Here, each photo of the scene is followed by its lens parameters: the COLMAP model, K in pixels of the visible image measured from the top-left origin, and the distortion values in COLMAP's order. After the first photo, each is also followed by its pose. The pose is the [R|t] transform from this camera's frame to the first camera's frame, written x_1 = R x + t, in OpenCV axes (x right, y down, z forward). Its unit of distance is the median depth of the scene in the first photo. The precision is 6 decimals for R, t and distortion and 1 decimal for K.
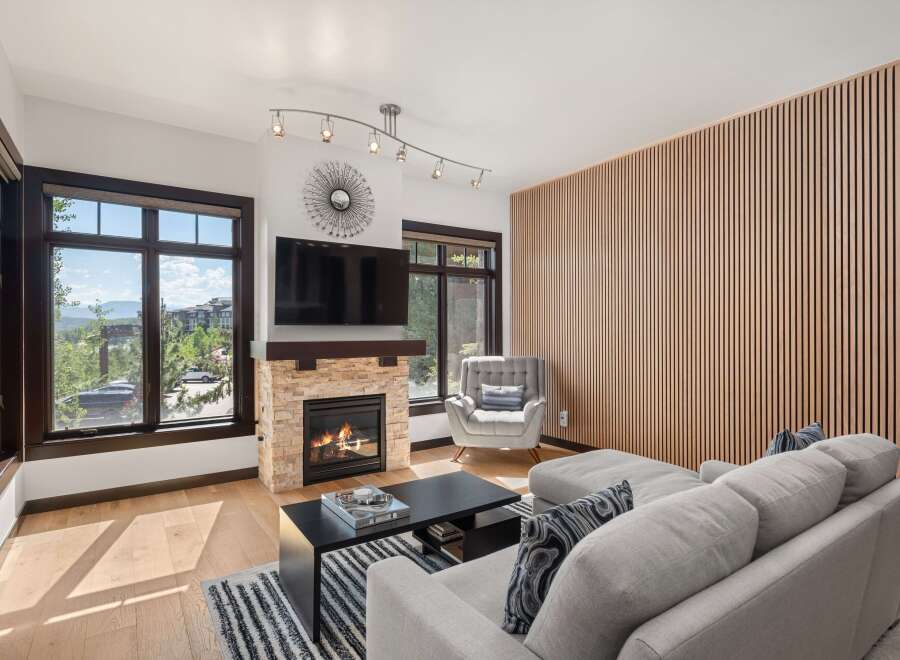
lens RADIAL K [[480.0, 0, 455.1], [0, 480.0, 329.2], [0, 0, 1]] dist [0.003593, 0.000562]
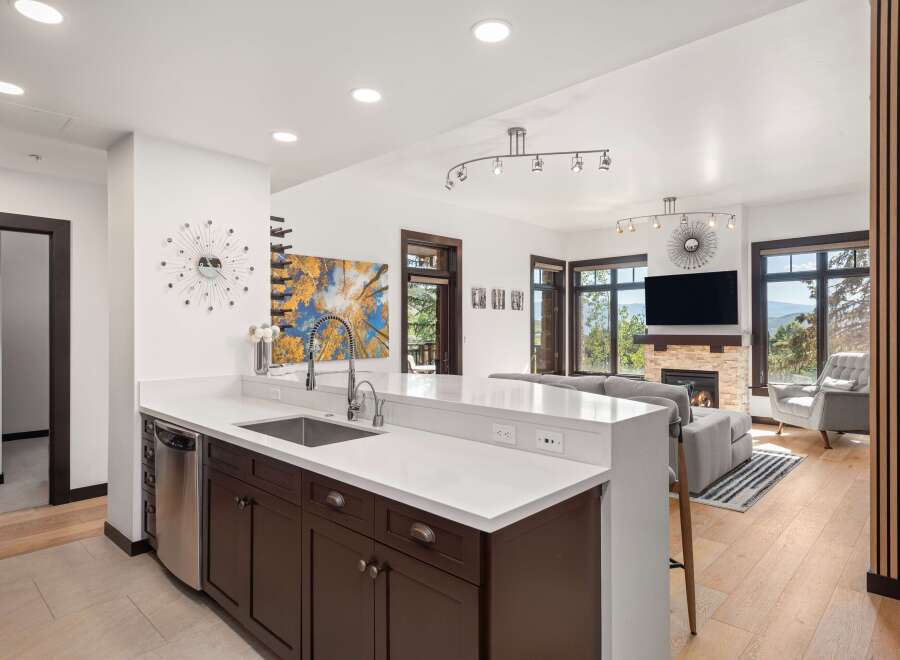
lens RADIAL K [[521.3, 0, 449.0], [0, 521.3, 325.6], [0, 0, 1]] dist [0.006632, 0.001173]
pose [[0.210201, -0.004705, -0.977647, 1.310529], [0.002856, 0.999987, -0.004199, -0.001387], [0.977654, -0.001909, 0.210212, -0.137431]]
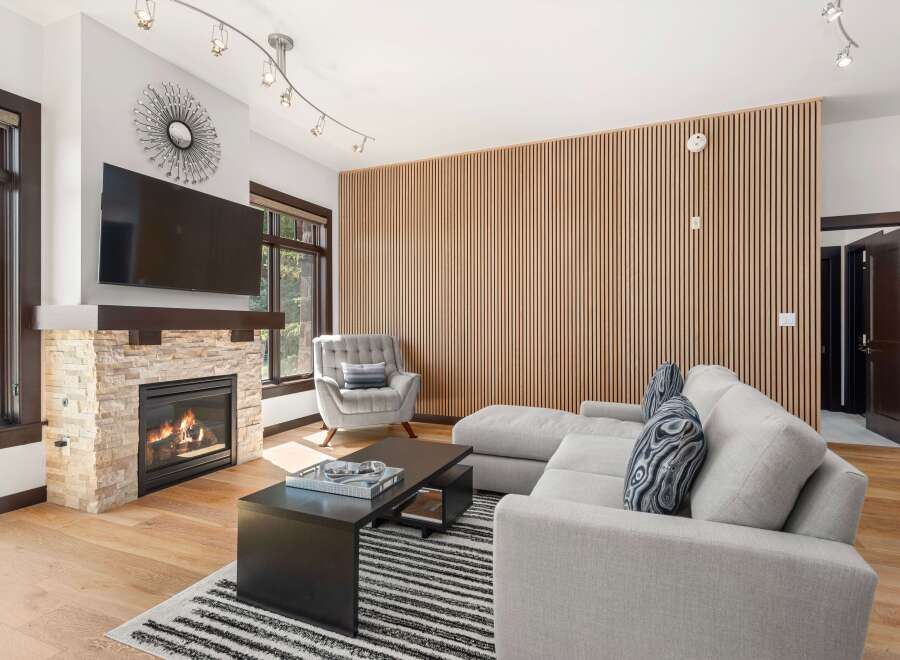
lens RADIAL K [[458.7, 0, 452.5], [0, 458.7, 325.1], [0, 0, 1]] dist [0.012570, -0.000768]
pose [[0.844752, 0.004209, 0.535141, -0.276864], [-0.002686, 0.999990, -0.003626, 0.052291], [-0.535151, 0.001626, 0.844755, 0.108276]]
